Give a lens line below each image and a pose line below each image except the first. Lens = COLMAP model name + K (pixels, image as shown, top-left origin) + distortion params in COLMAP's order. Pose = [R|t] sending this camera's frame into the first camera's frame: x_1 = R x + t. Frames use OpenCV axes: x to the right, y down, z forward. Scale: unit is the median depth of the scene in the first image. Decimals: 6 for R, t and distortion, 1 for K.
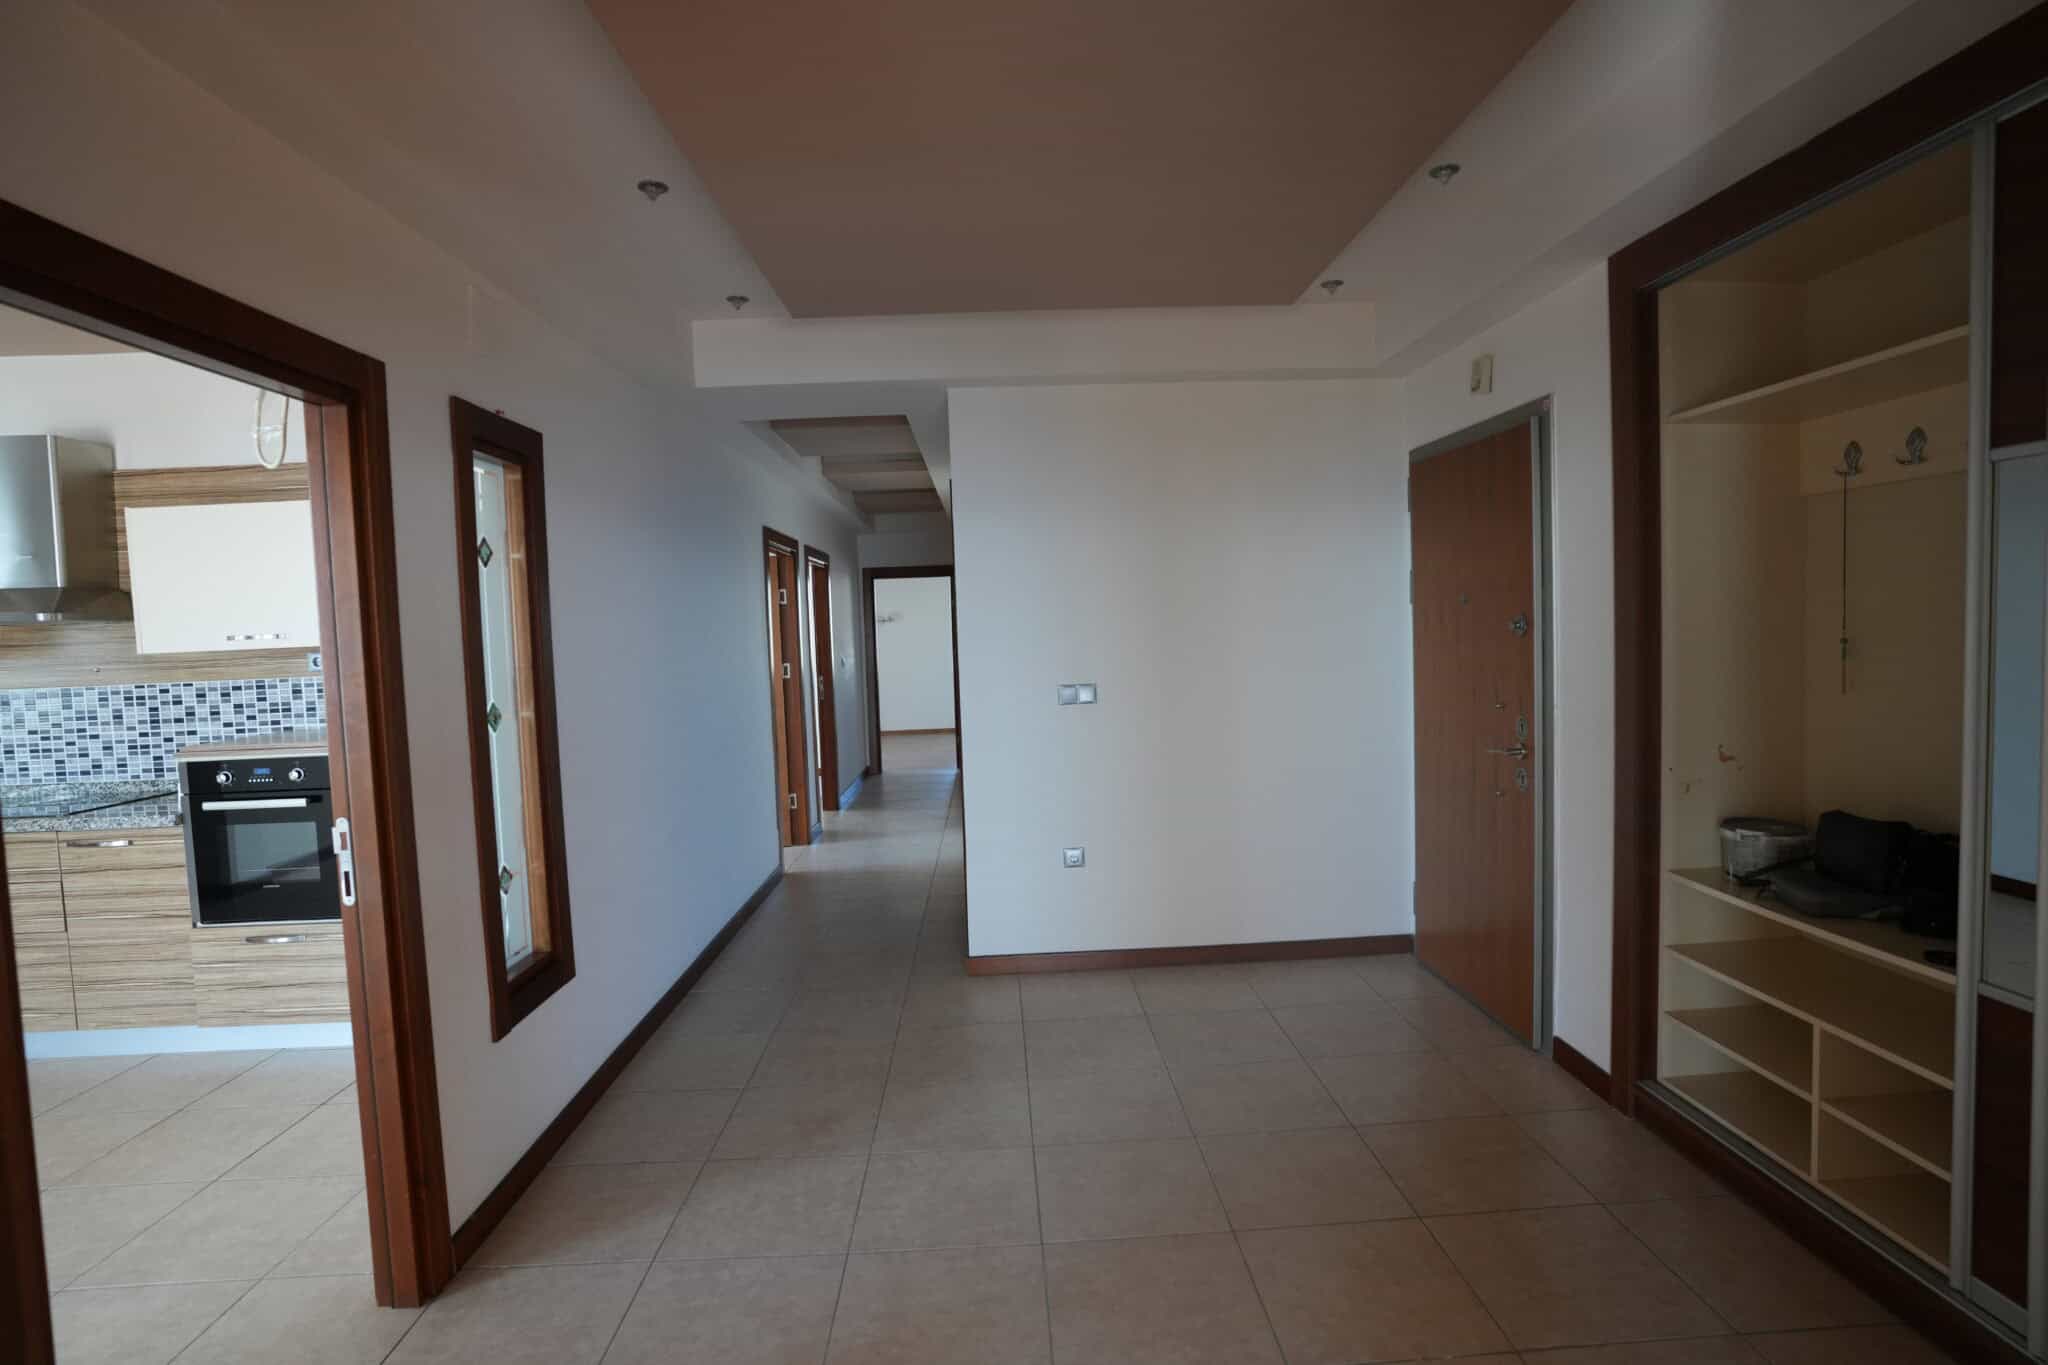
lens RADIAL K [[1024.5, 0, 1026.4], [0, 1024.5, 675.1], [0, 0, 1]] dist [-0.079502, 0.039773]
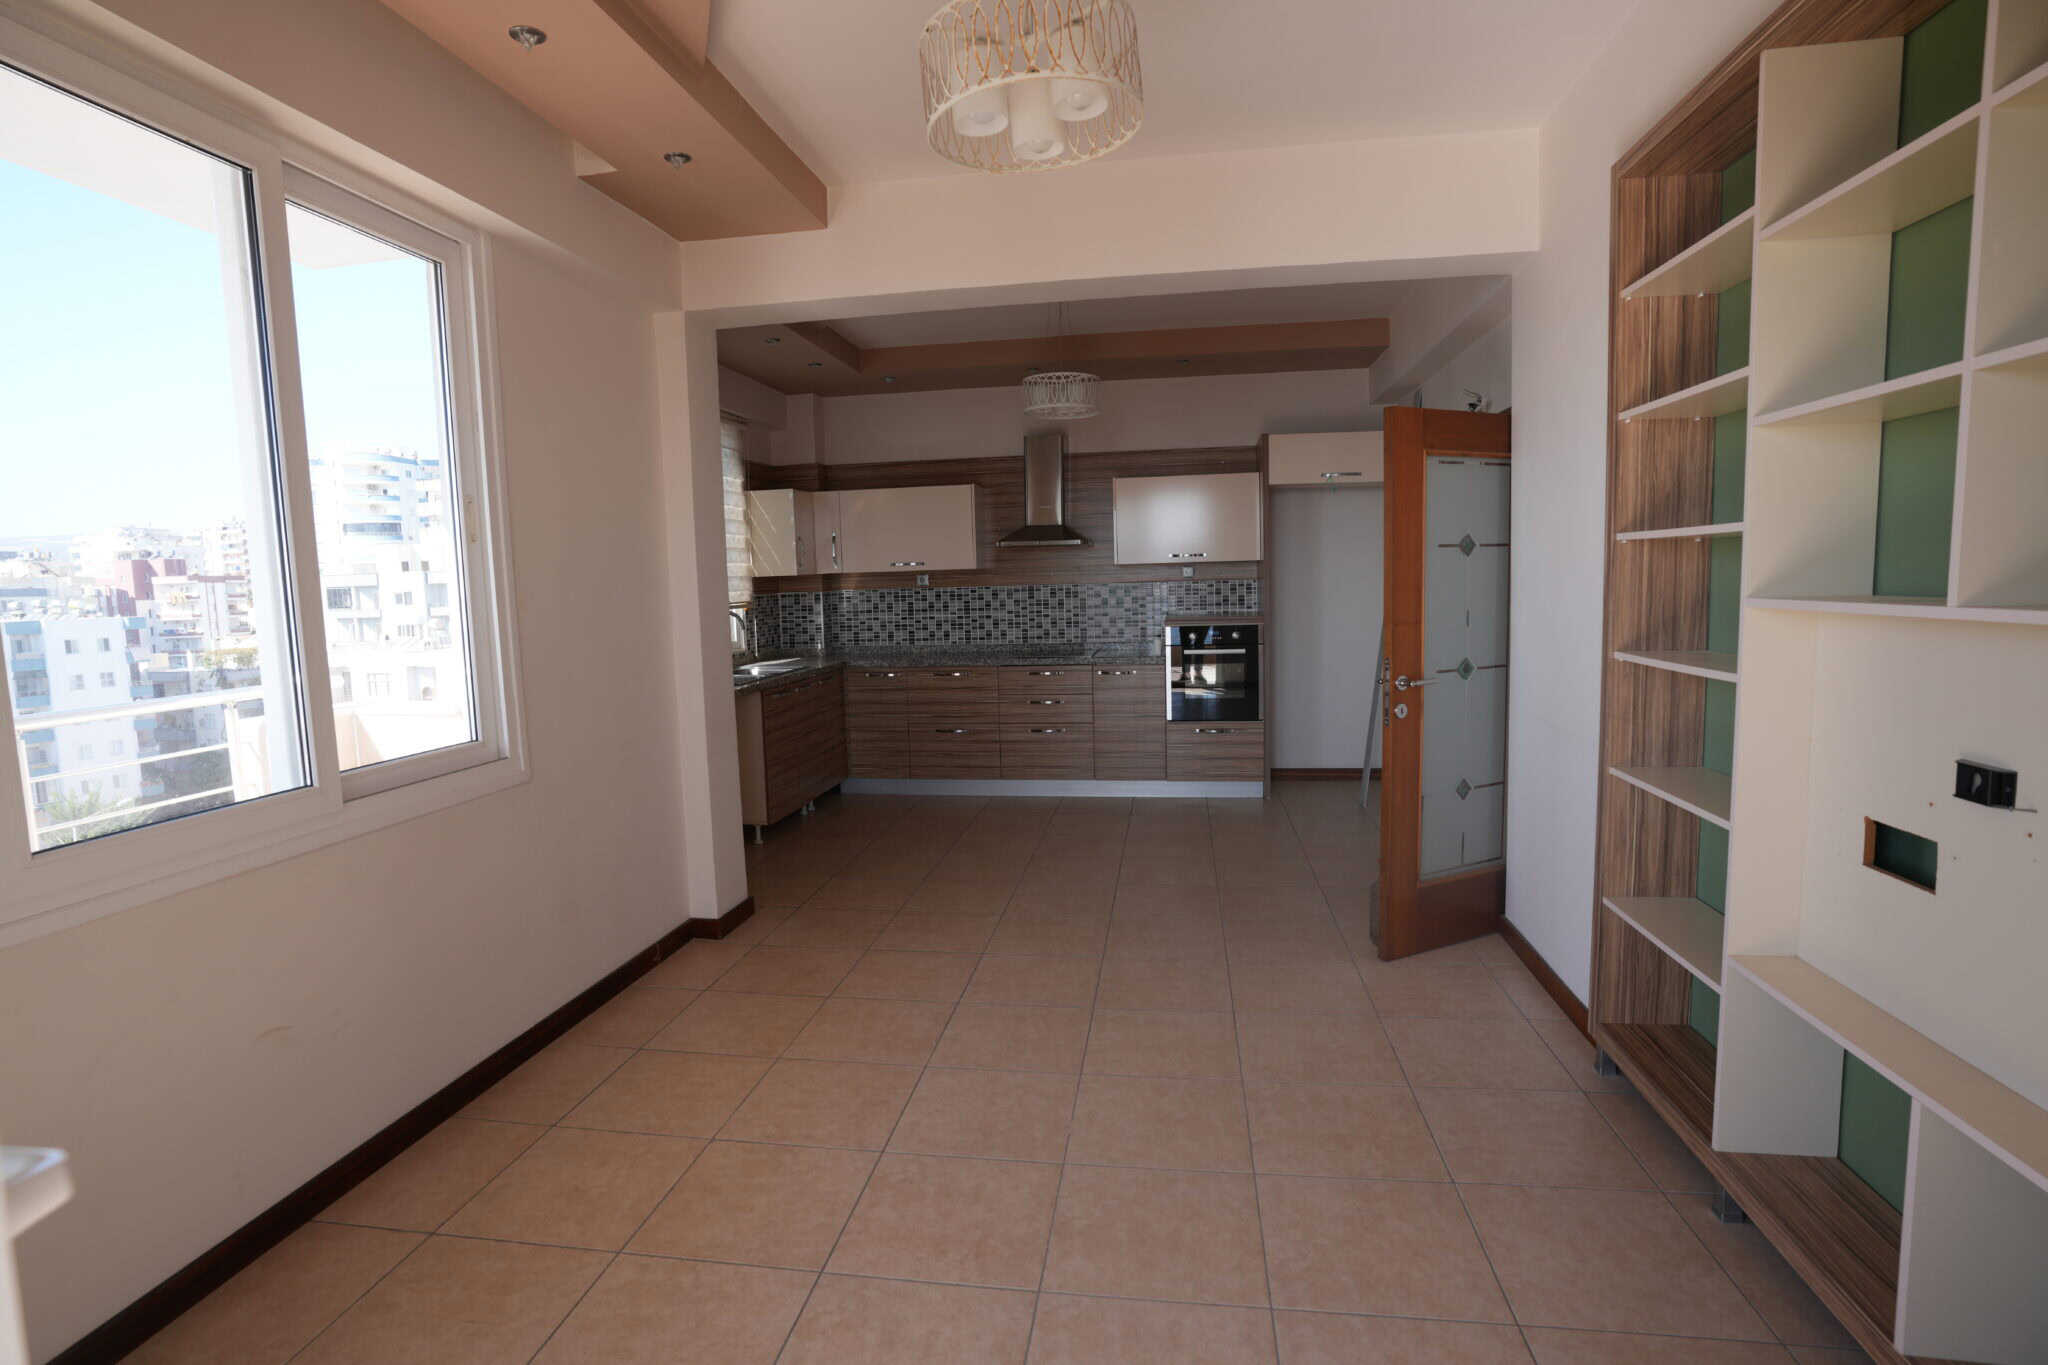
lens RADIAL K [[1023.6, 0, 1018.7], [0, 1023.6, 679.5], [0, 0, 1]] dist [-0.075712, 0.036320]
pose [[0.980125, 0.032238, -0.195745, -0.651993], [-0.021190, 0.998076, 0.058276, 0.070333], [0.197247, -0.052970, 0.978922, -0.693841]]
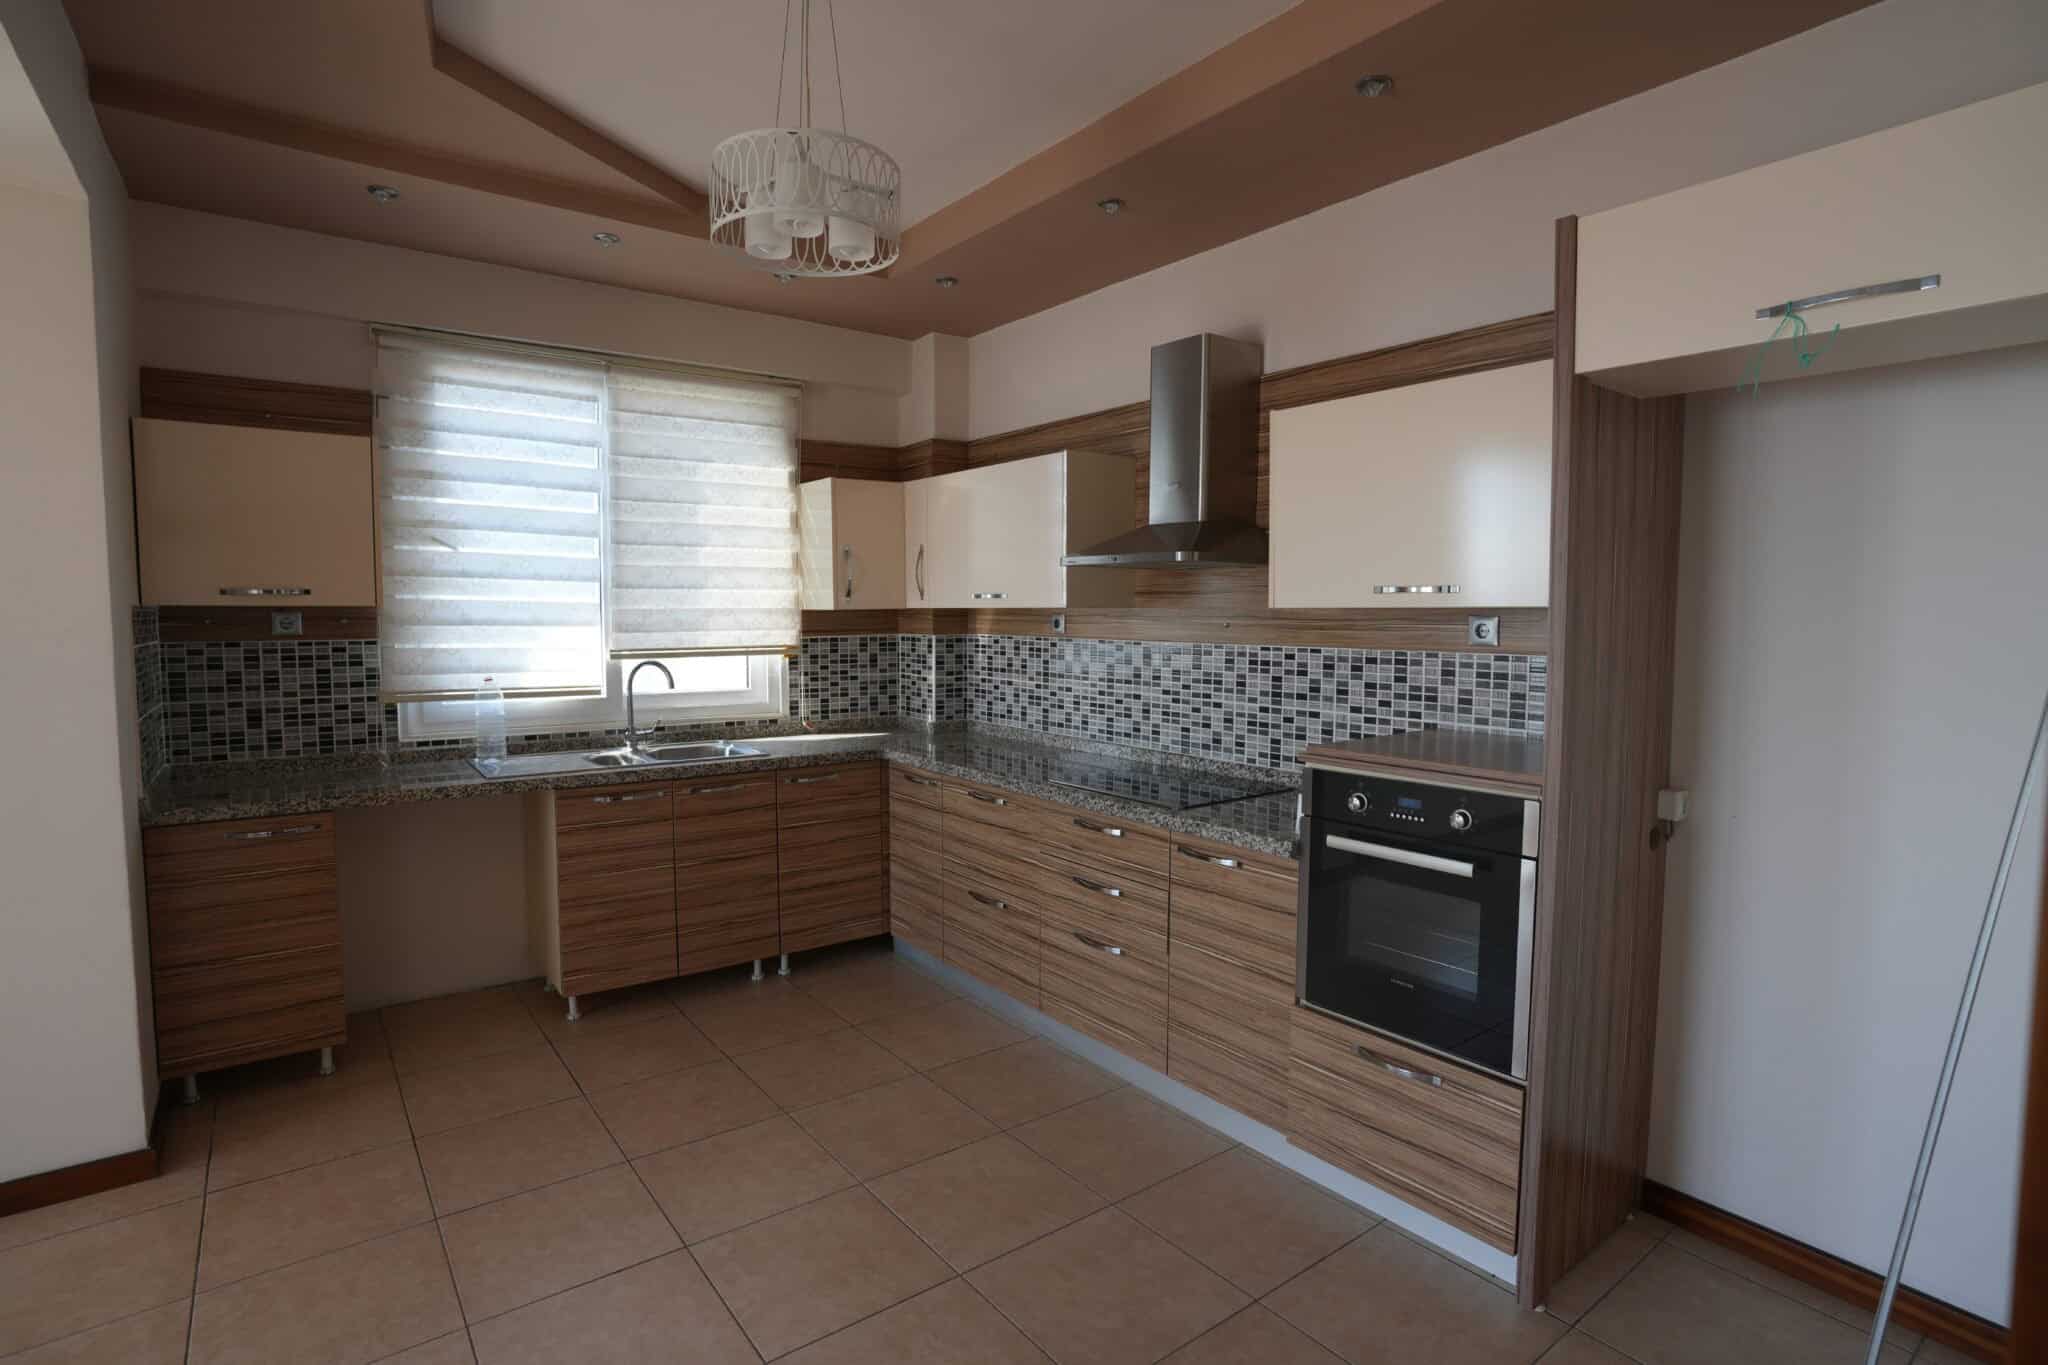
lens RADIAL K [[1023.6, 0, 1018.7], [0, 1023.6, 679.5], [0, 0, 1]] dist [-0.075712, 0.036320]
pose [[0.570310, 0.096921, -0.815692, -0.343926], [-0.069225, 0.995153, 0.069845, -0.007071], [0.818507, 0.016633, 0.574255, 0.369319]]
